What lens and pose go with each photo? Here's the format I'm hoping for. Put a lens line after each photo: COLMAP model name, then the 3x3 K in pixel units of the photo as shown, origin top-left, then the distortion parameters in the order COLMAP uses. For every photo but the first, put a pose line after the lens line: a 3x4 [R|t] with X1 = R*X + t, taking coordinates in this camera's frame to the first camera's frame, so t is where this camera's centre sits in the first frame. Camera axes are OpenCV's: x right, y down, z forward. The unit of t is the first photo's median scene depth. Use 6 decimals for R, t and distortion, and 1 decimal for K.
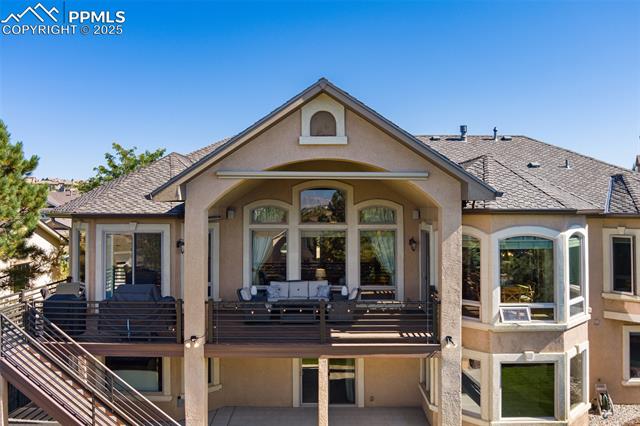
lens RADIAL K [[521.6, 0, 322.3], [0, 521.6, 195.1], [0, 0, 1]] dist [-0.053304, 0.009478]
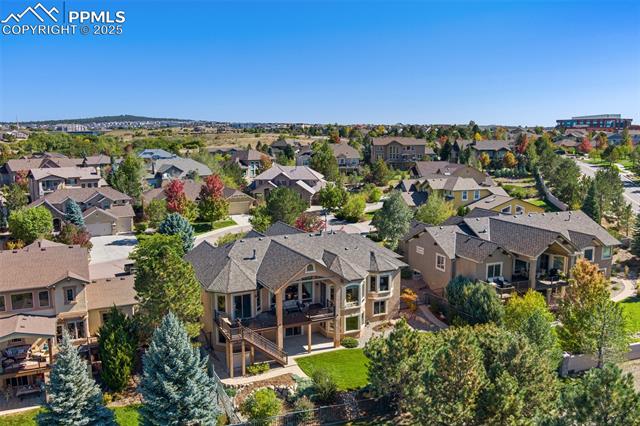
lens RADIAL K [[521.6, 0, 320.4], [0, 521.6, 215.4], [0, 0, 1]] dist [-0.053304, 0.009478]
pose [[0.898184, -0.061046, 0.435360, -1.499612], [-0.018244, 0.984283, 0.175655, -1.127754], [-0.439240, -0.165713, 0.882954, -2.271004]]
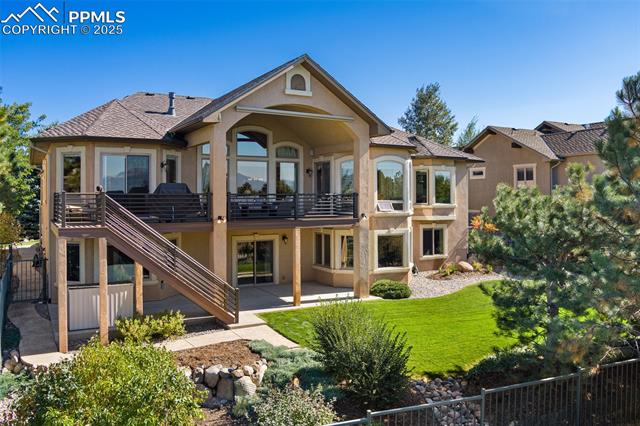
lens RADIAL K [[521.6, 0, 315.0], [0, 521.6, 206.8], [0, 0, 1]] dist [-0.053304, 0.009478]
pose [[0.873132, -0.006411, 0.487442, -0.673236], [-0.015258, 0.999064, 0.040471, 0.164630], [-0.487246, -0.042774, 0.872217, -0.395730]]
